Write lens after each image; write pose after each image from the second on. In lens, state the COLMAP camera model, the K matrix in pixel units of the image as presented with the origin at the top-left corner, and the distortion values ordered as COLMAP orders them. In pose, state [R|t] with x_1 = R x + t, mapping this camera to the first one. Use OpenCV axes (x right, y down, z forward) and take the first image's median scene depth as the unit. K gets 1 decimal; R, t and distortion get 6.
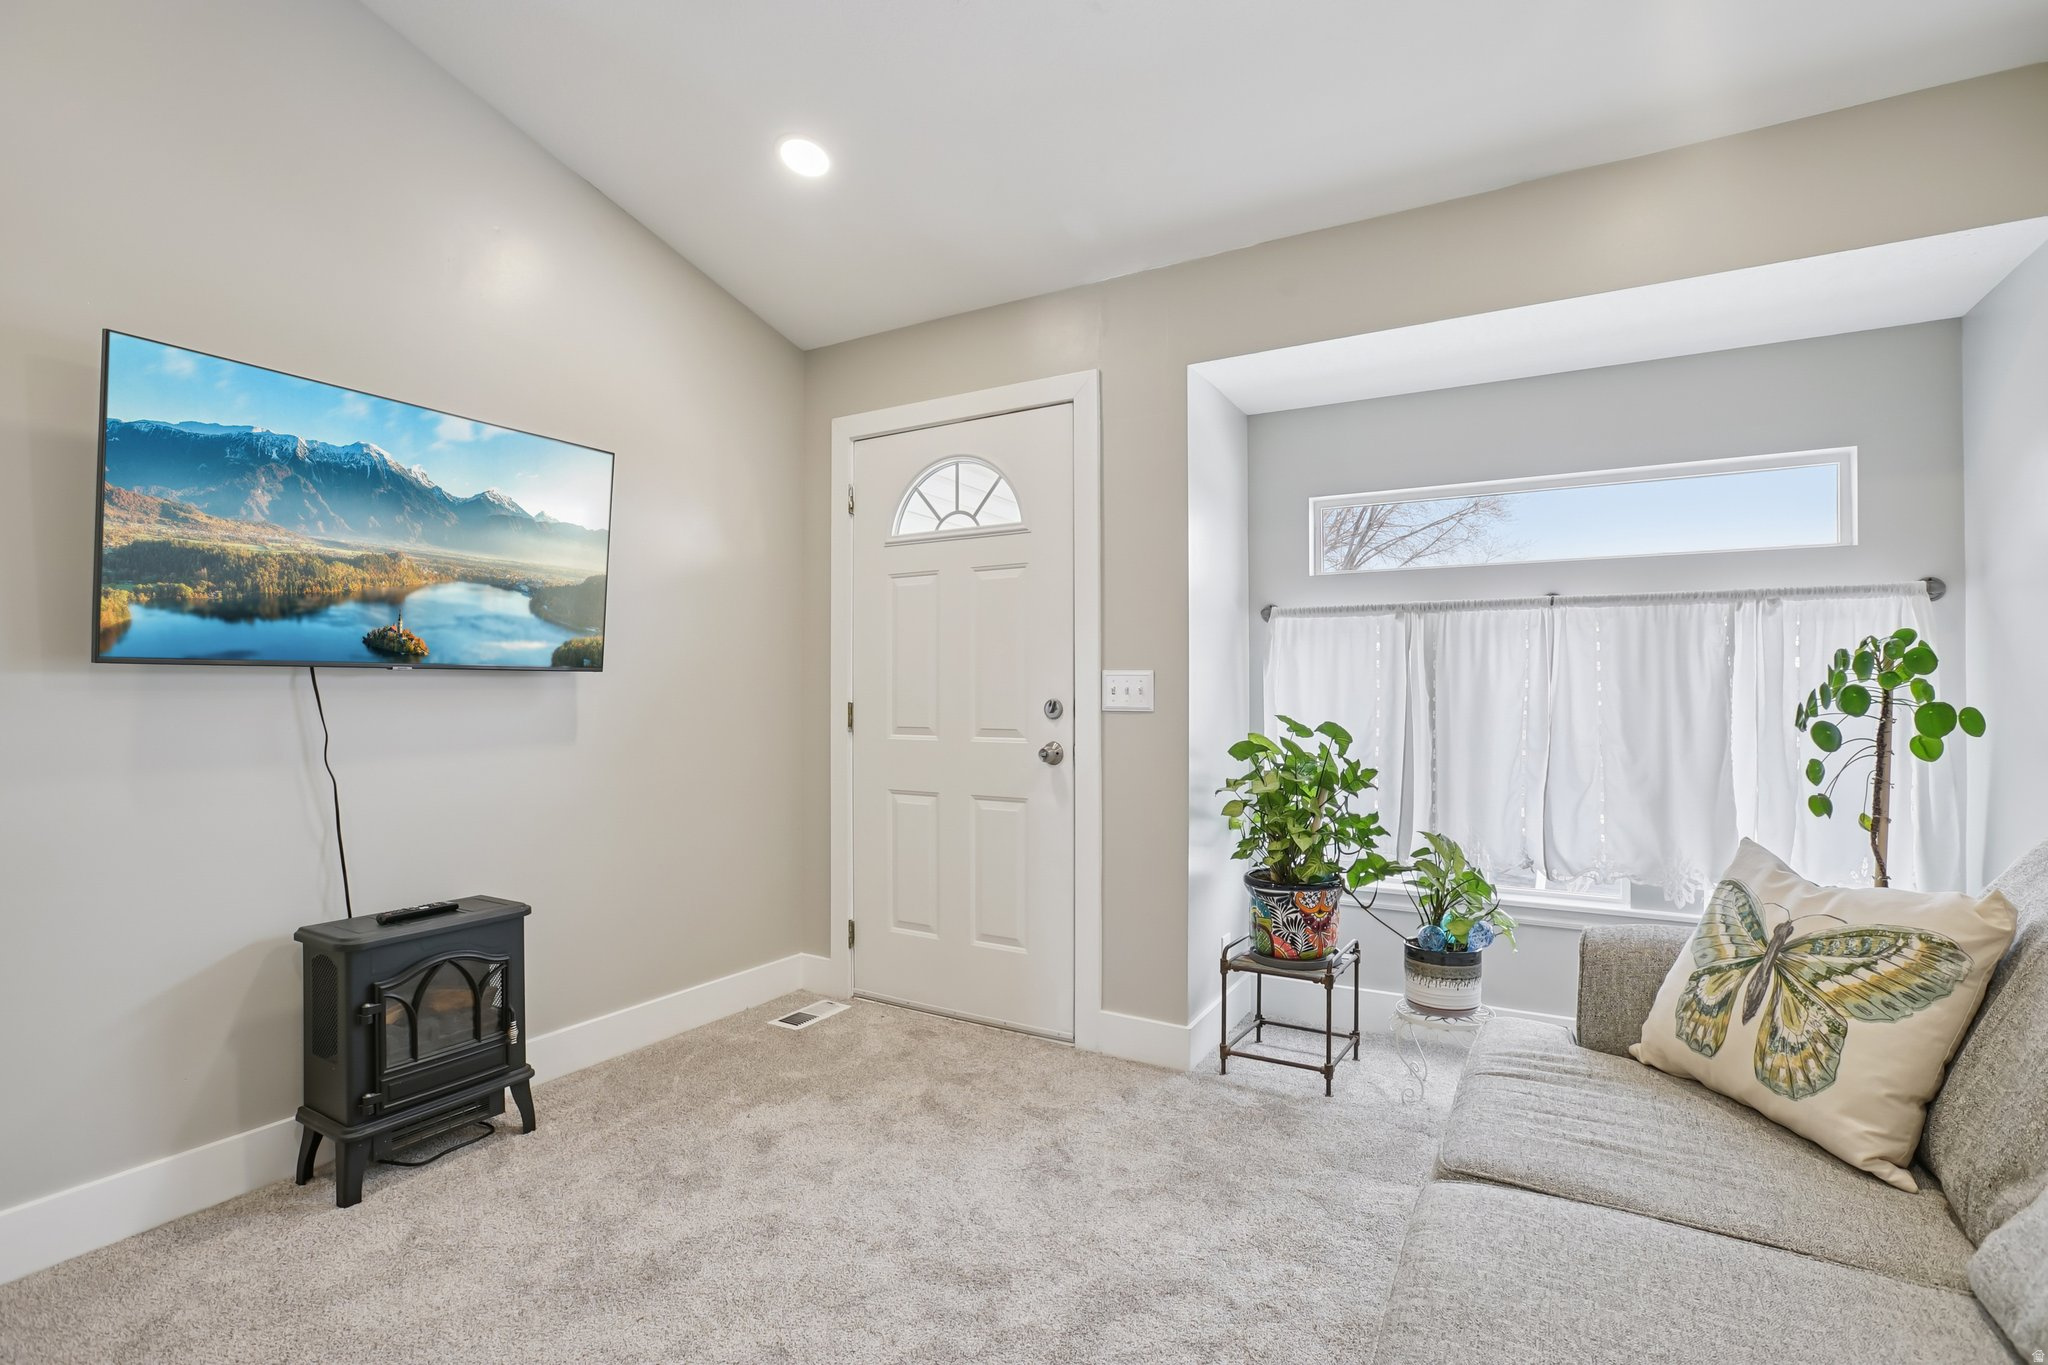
lens RADIAL K [[938.8, 0, 1025.2], [0, 938.8, 691.3], [0, 0, 1]] dist [-0.041182, 0.008847]
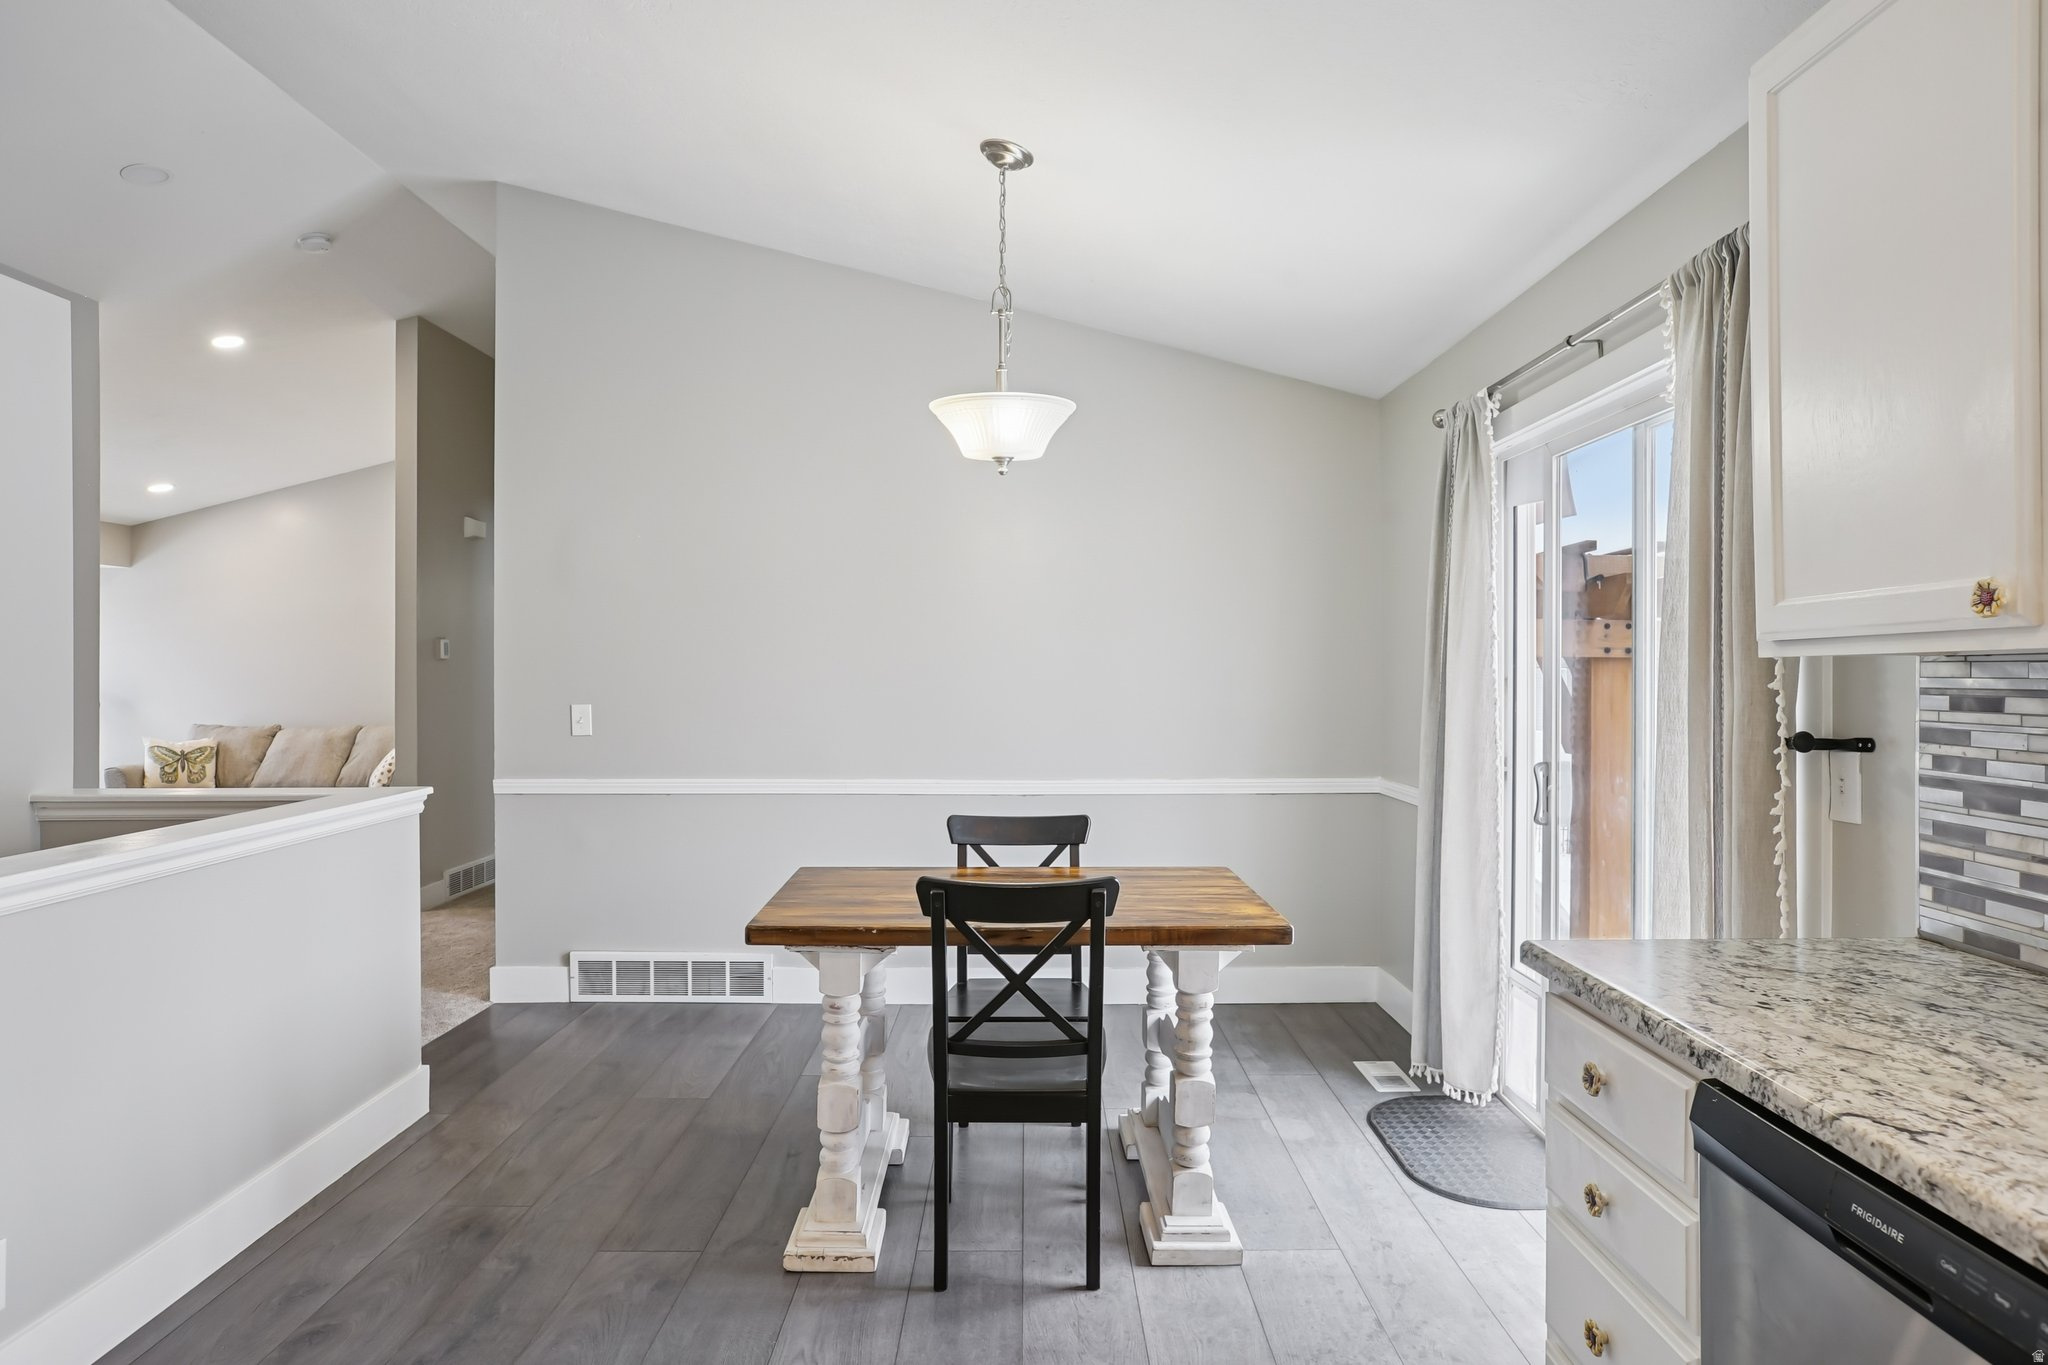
lens RADIAL K [[1166.5, 0, 1027.7], [0, 1166.5, 675.4], [0, 0, 1]] dist [-0.028591, 0.005704]
pose [[-0.507355, 0.016429, 0.861580, -4.410977], [0.004666, 0.999856, -0.016318, -0.001150], [-0.861724, -0.004259, -0.507359, 0.207674]]
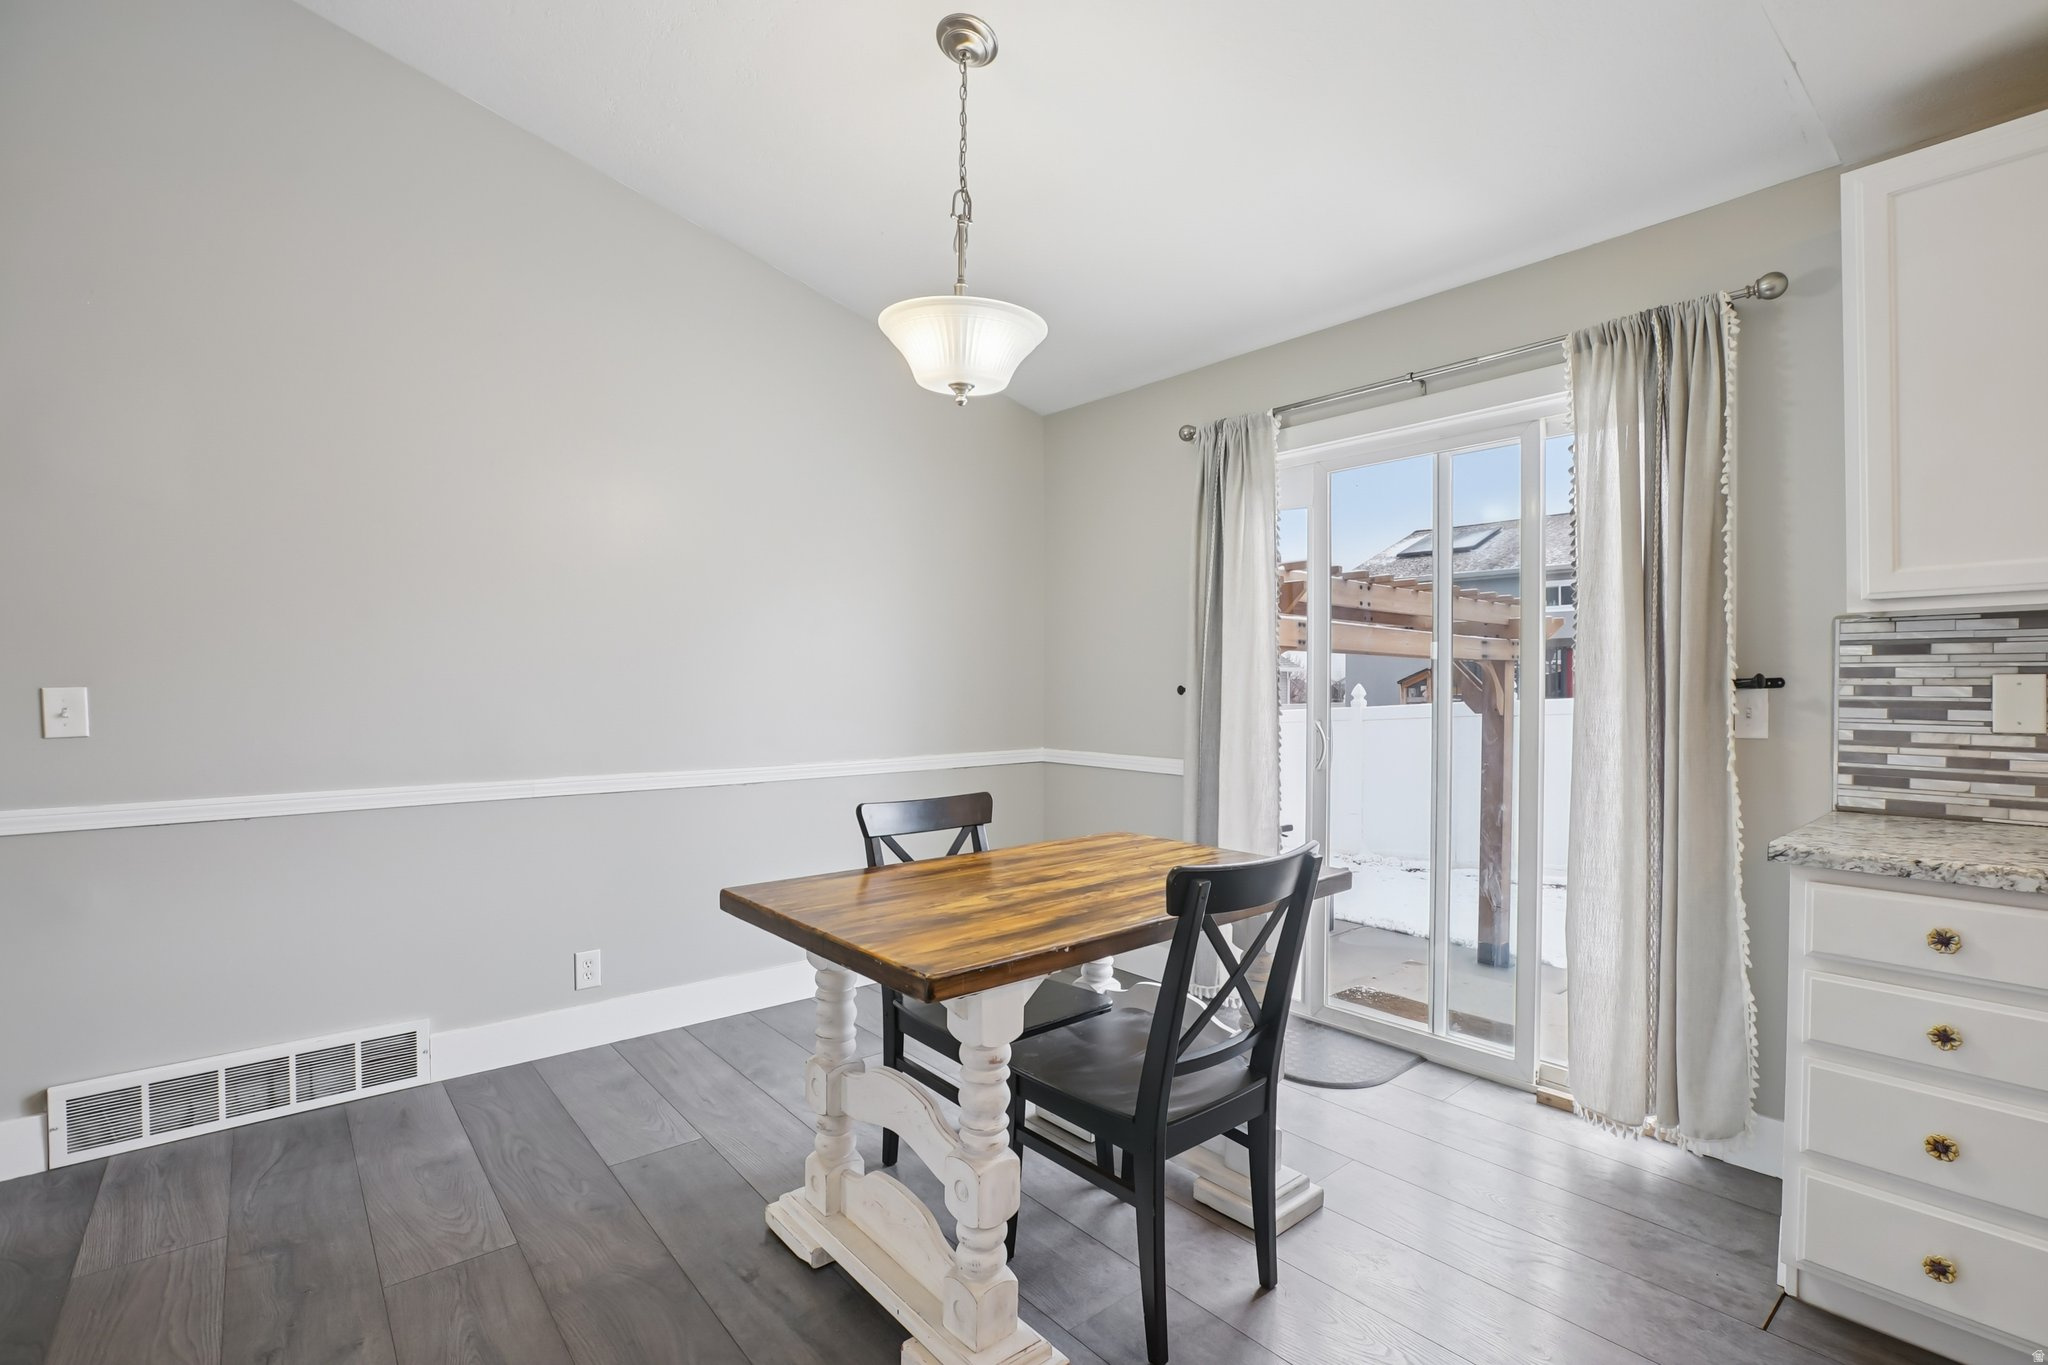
lens RADIAL K [[938.8, 0, 1042.9], [0, 938.8, 699.2], [0, 0, 1]] dist [-0.041182, 0.008847]
pose [[-0.942377, 0.013056, 0.334298, -3.538840], [0.016702, 0.999828, 0.008034, 0.037877], [-0.334136, 0.013155, -0.942433, 0.430677]]
